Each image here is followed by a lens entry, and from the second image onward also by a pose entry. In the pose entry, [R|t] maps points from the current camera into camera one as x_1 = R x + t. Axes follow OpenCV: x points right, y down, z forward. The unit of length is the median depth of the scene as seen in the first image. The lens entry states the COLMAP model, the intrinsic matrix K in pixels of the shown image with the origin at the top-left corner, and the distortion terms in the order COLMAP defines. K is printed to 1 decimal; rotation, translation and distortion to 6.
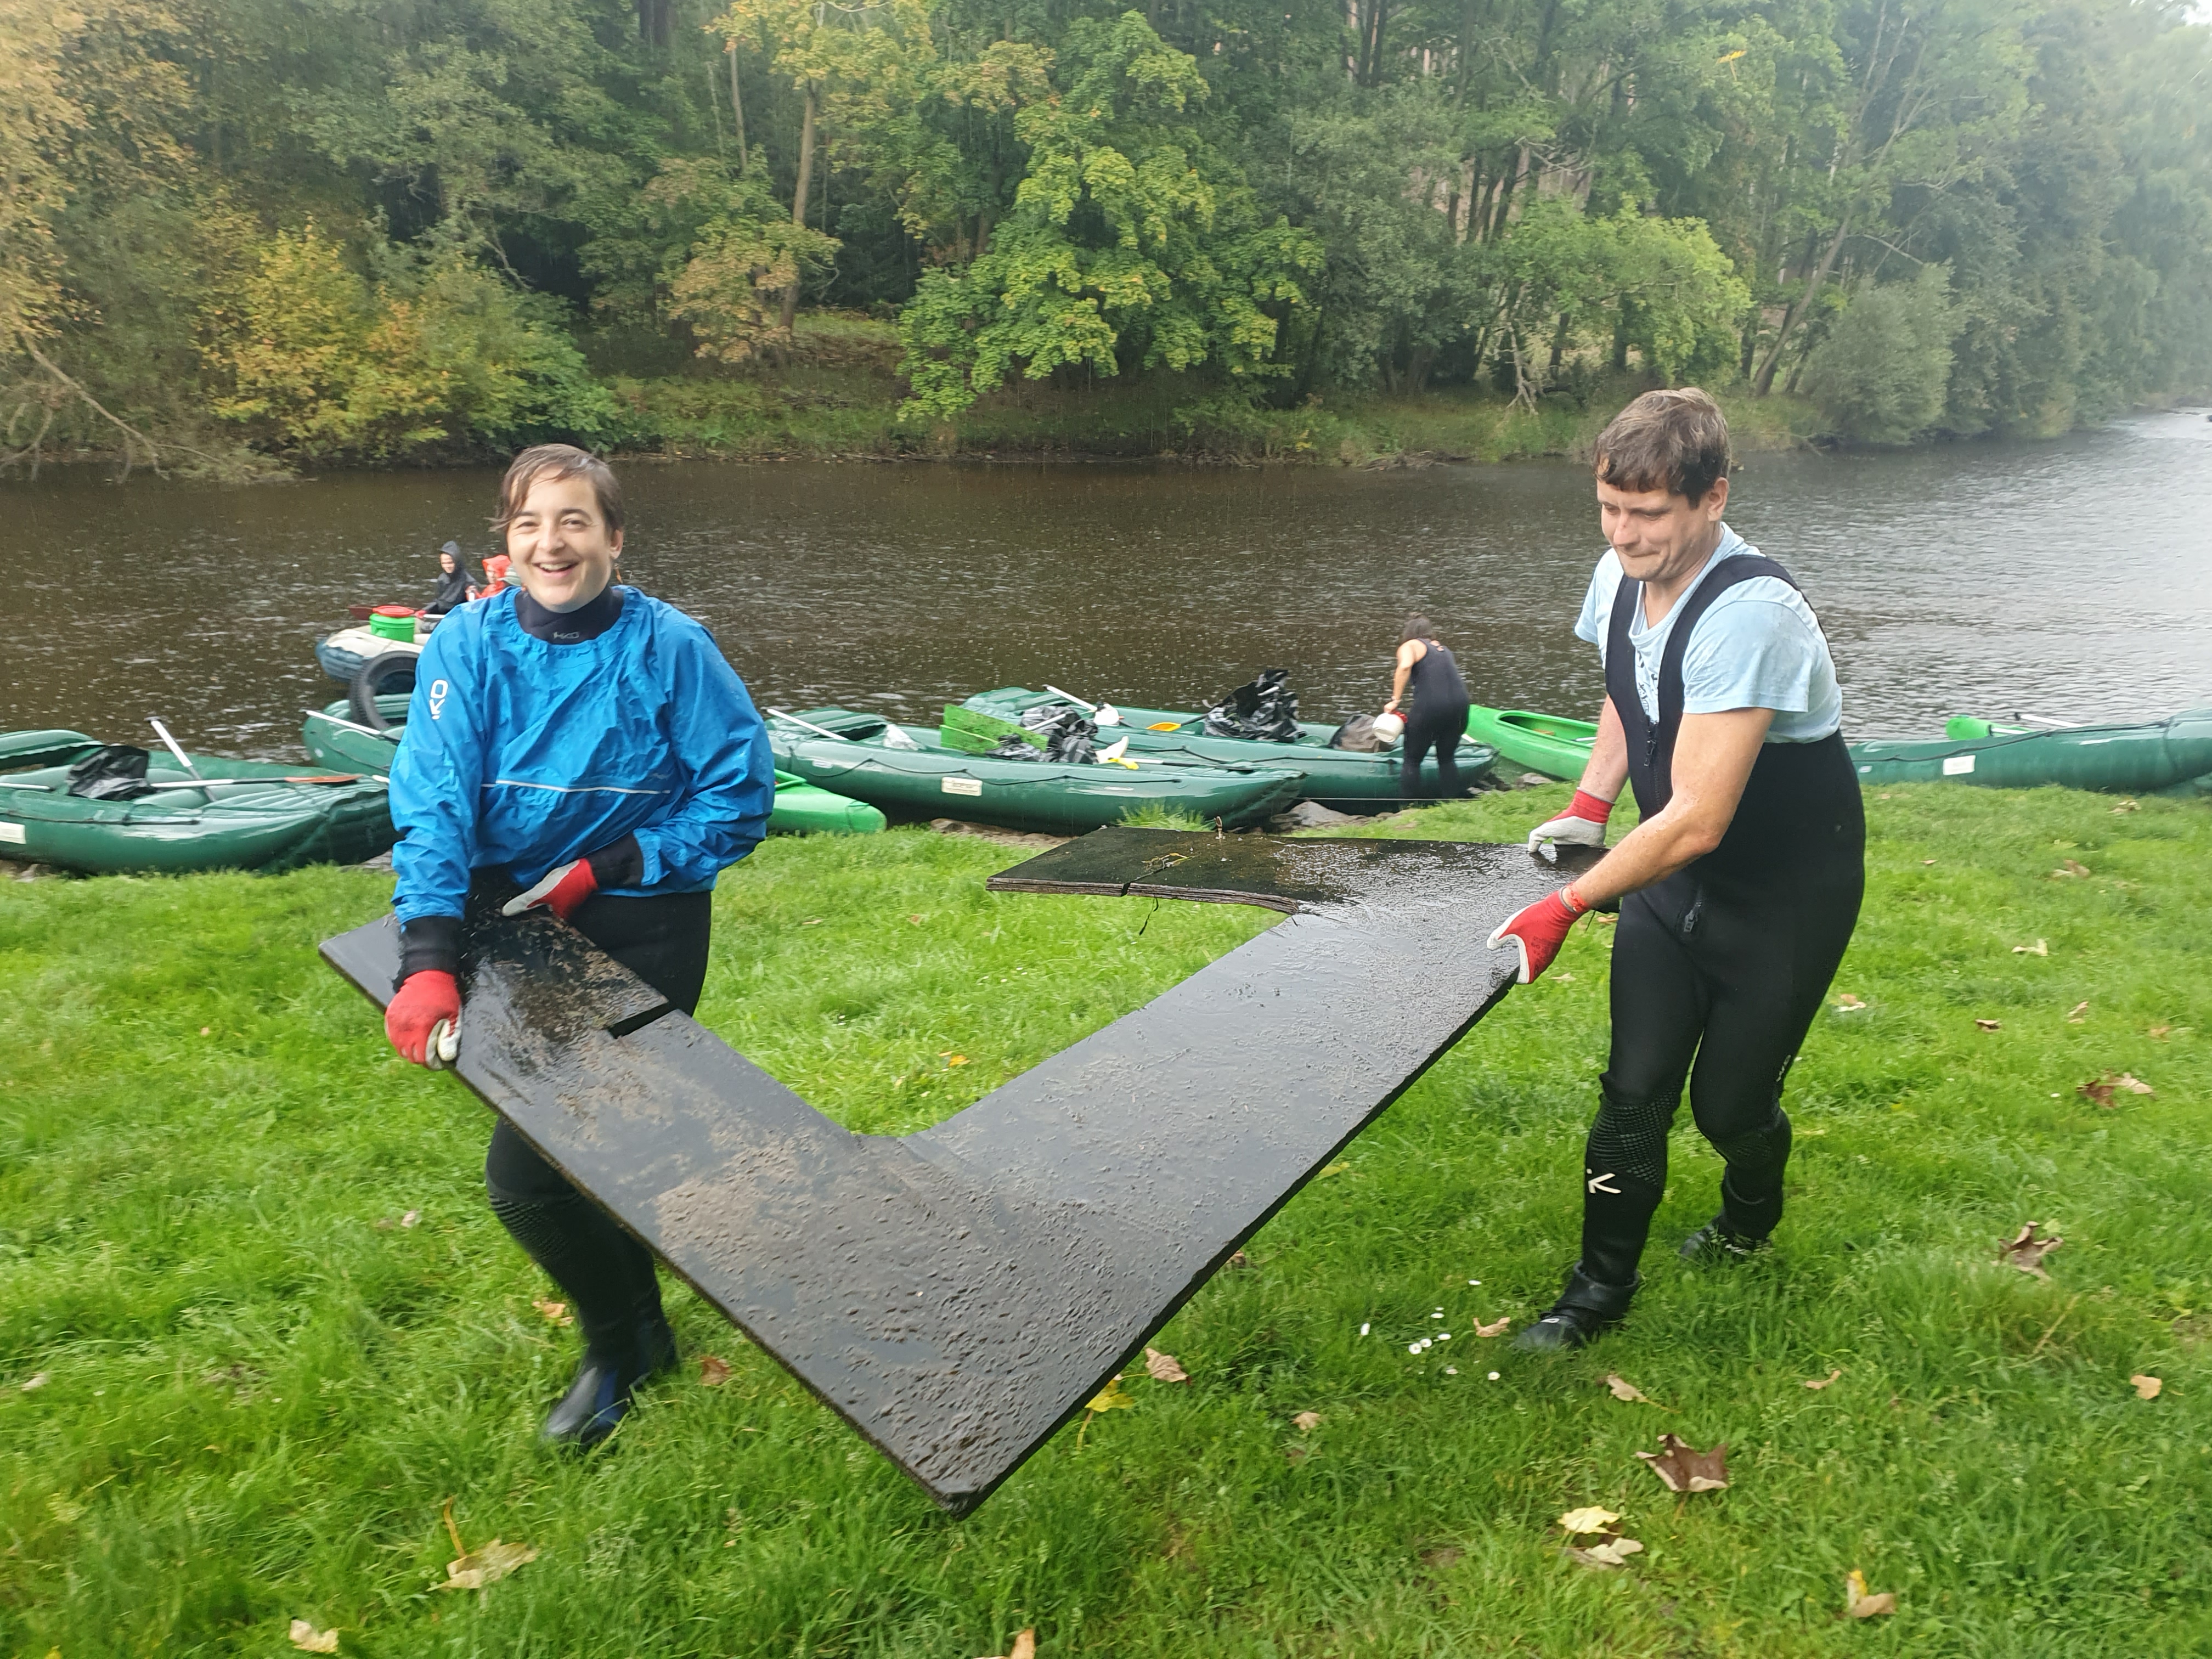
lens RADIAL K [[1730.9, 0, 1094.5], [0, 1730.9, 827.4], [0, 0, 1]] dist [0.011992, 0.016565]
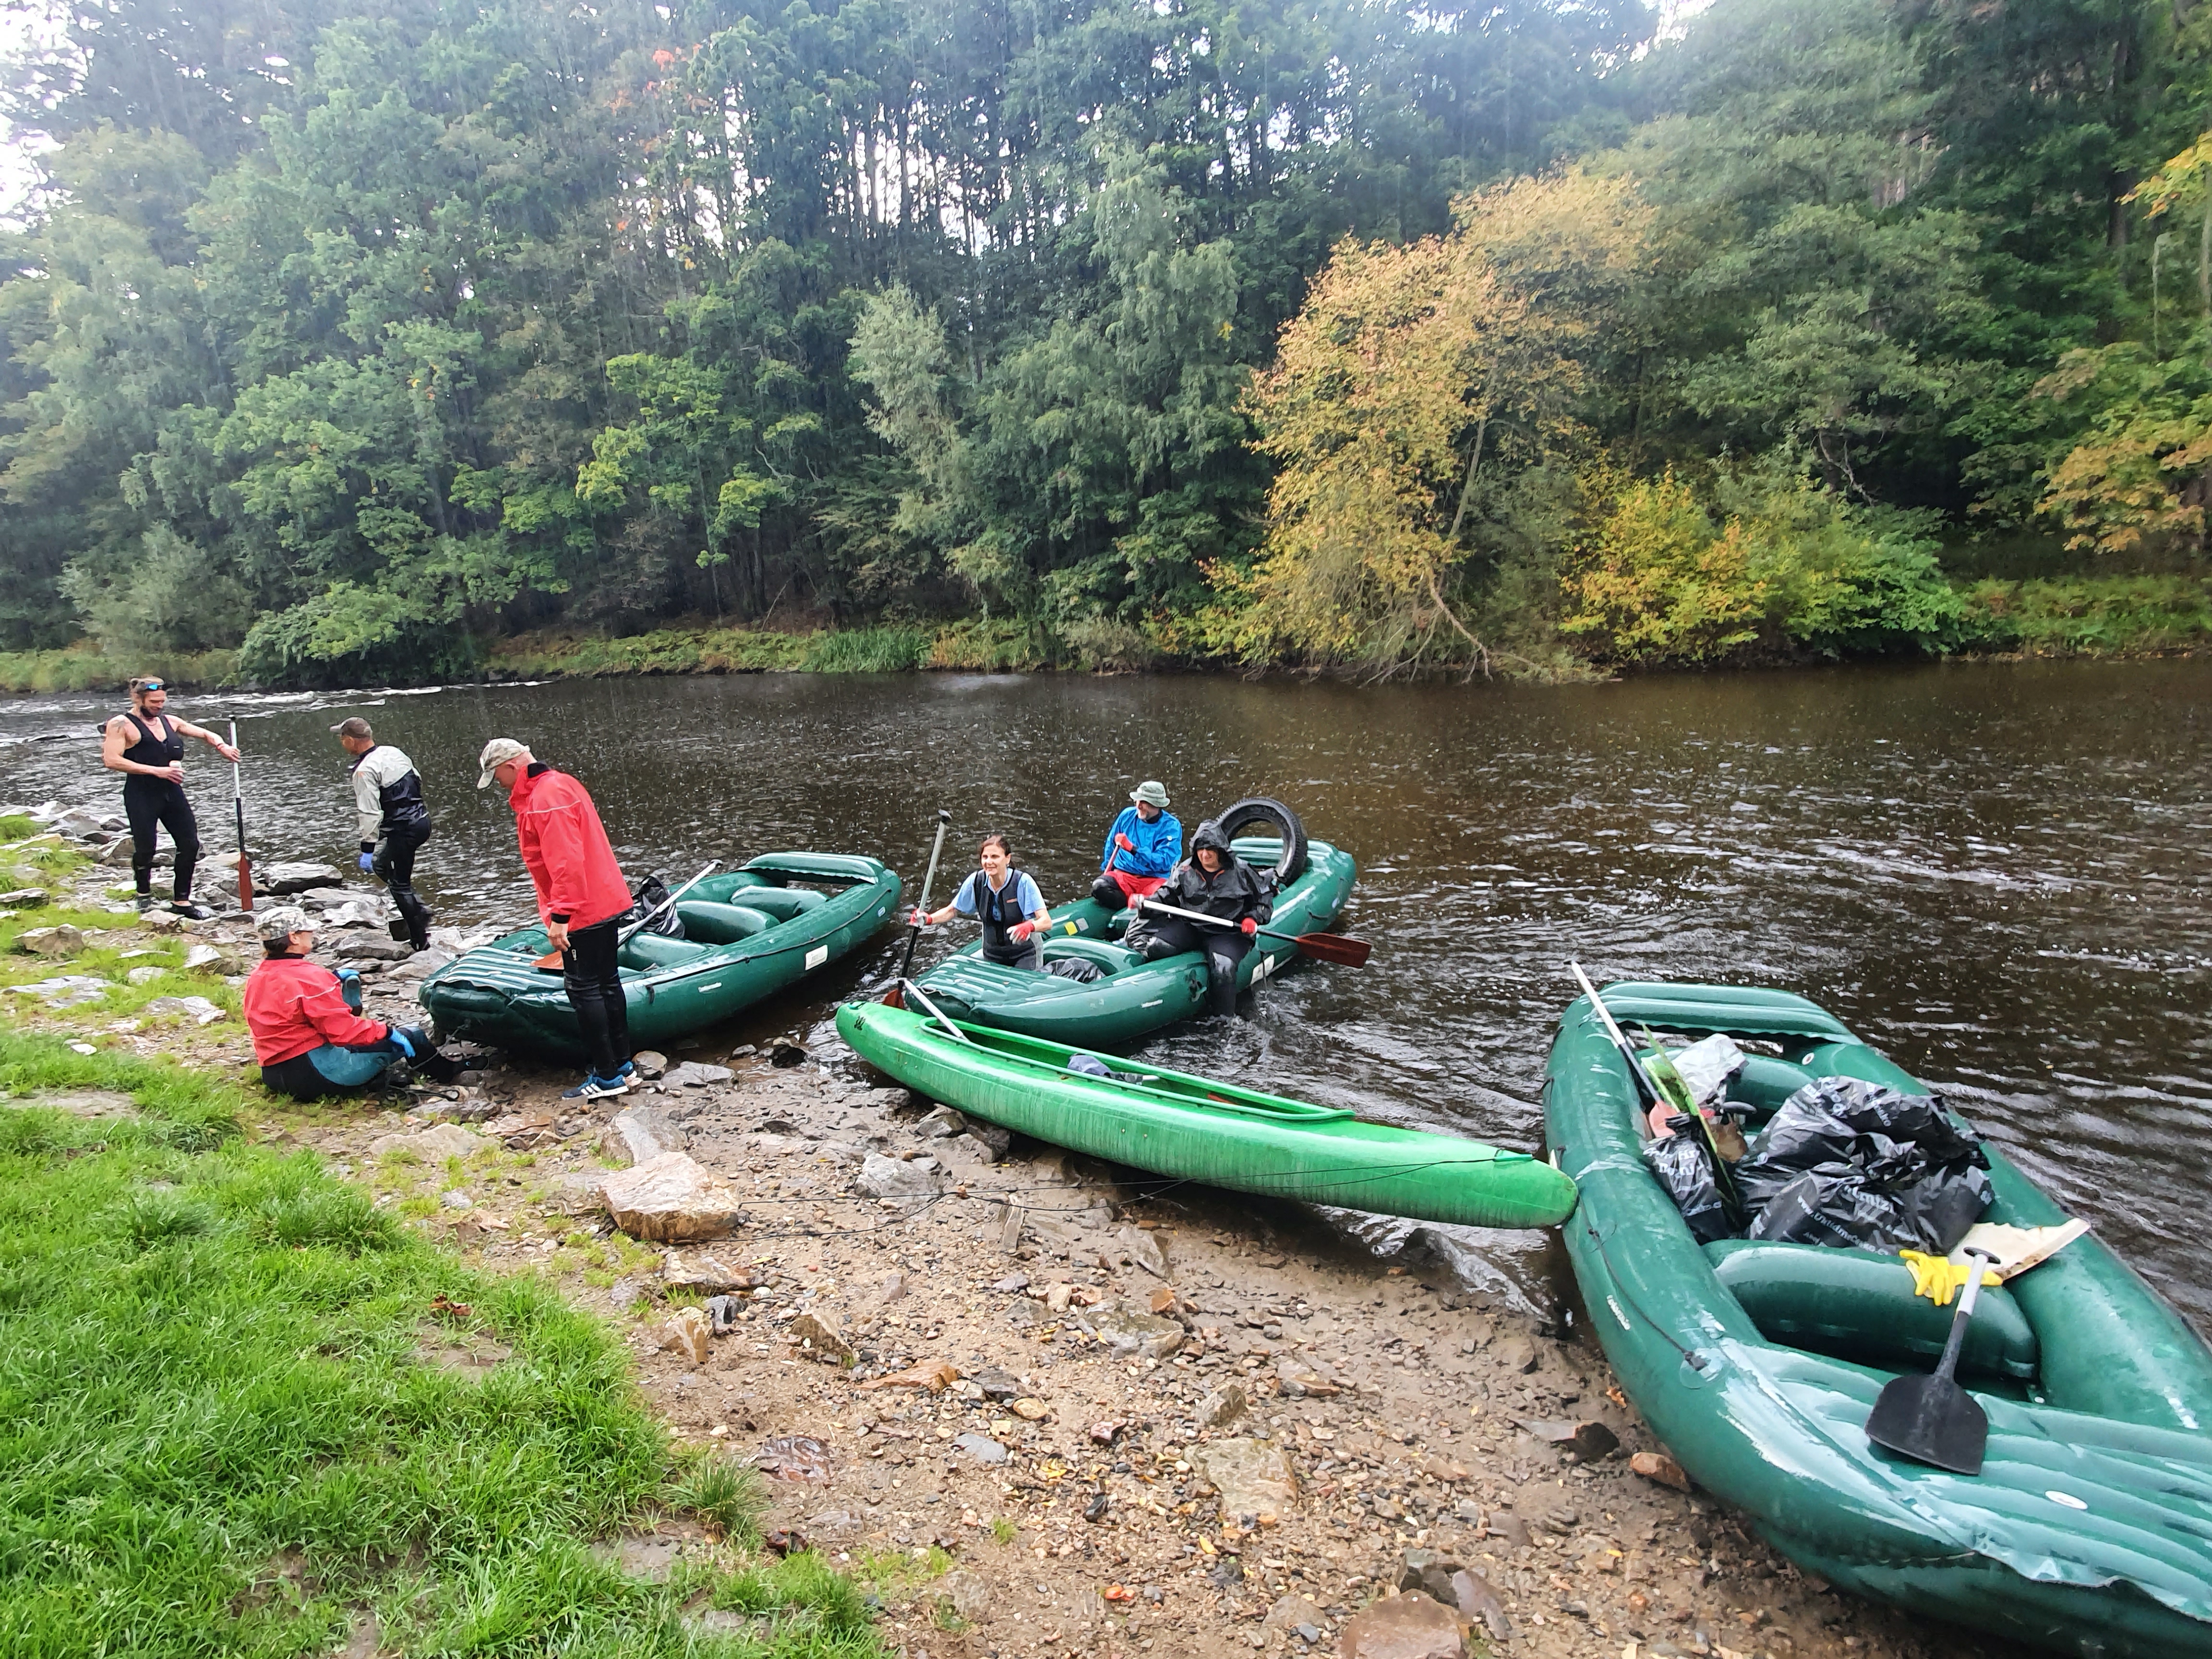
lens RADIAL K [[1246.8, 0, 1086.1], [0, 1246.8, 835.4], [0, 0, 1]] dist [0.005875, 0.007933]
pose [[0.565700, 0.093347, -0.819311, 0.044873], [-0.162554, 0.986700, 0.000182, -0.028074], [0.808430, 0.133080, 0.573350, 0.184284]]
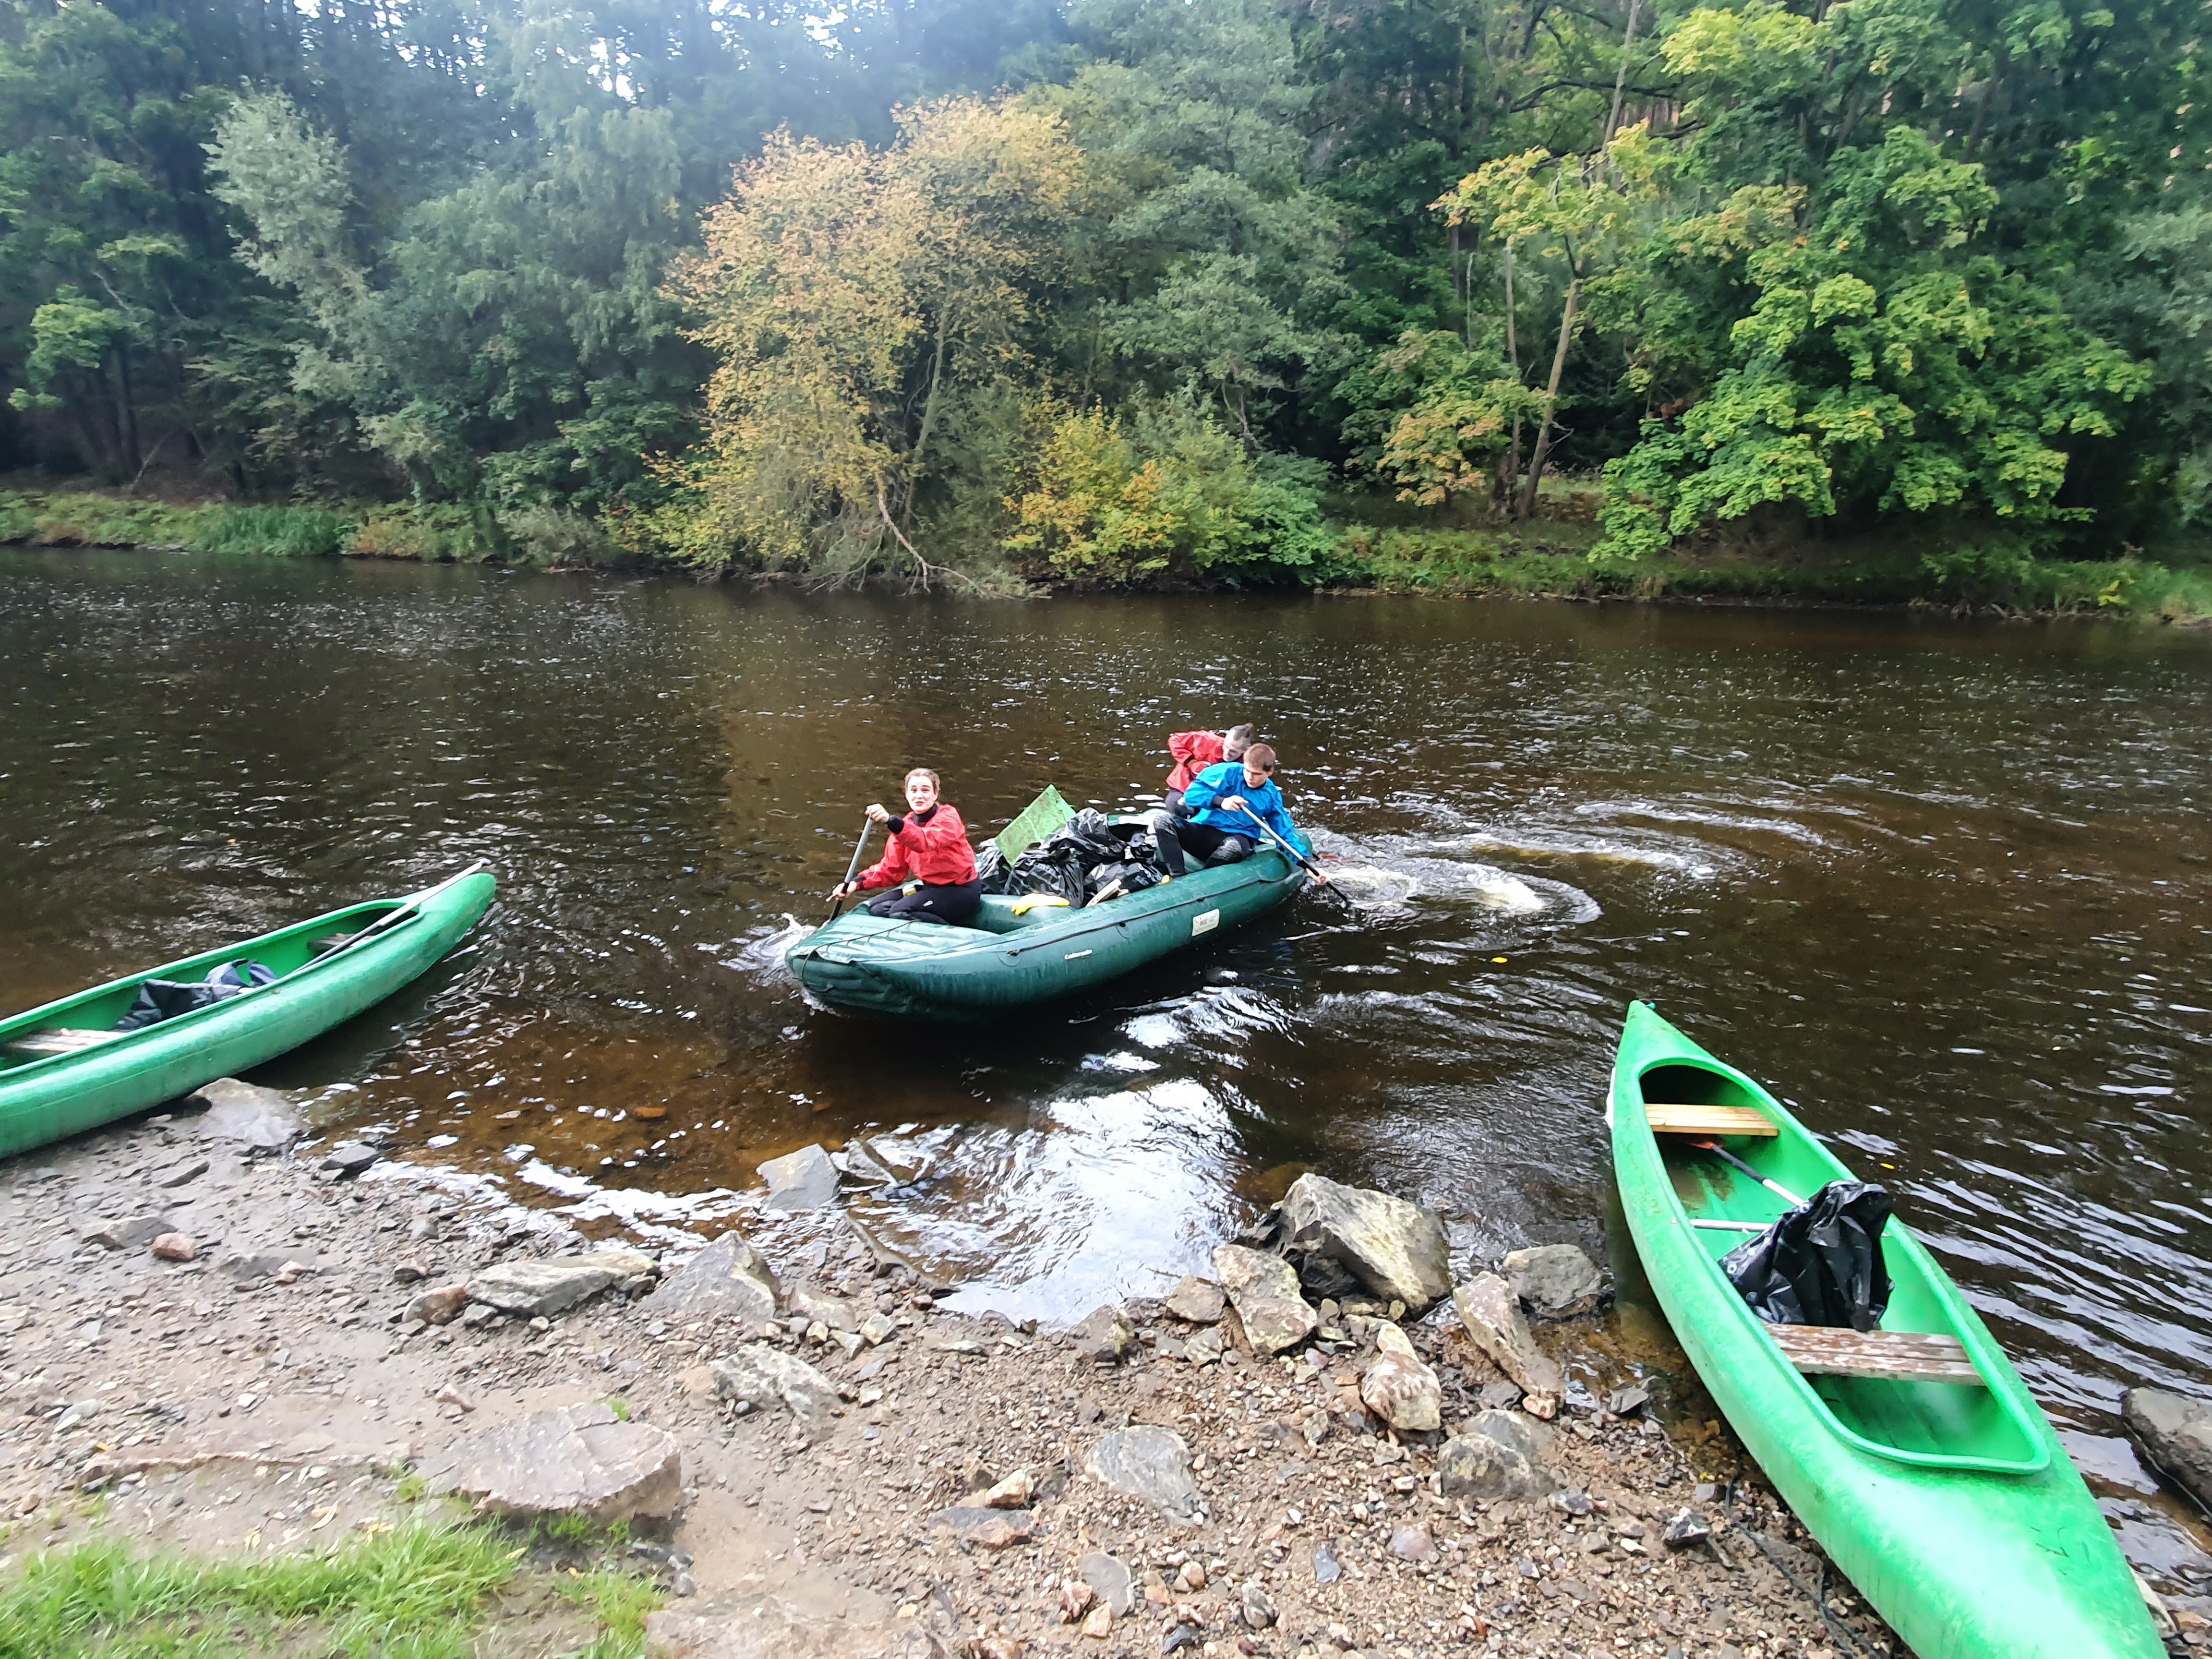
lens RADIAL K [[1246.8, 0, 1107.5], [0, 1246.8, 833.0], [0, 0, 1]] dist [0.005875, 0.007933]
pose [[0.812553, 0.129758, -0.568261, 0.105764], [-0.152419, 0.988286, 0.007723, -0.033715], [0.562606, 0.080338, 0.822812, 0.229297]]
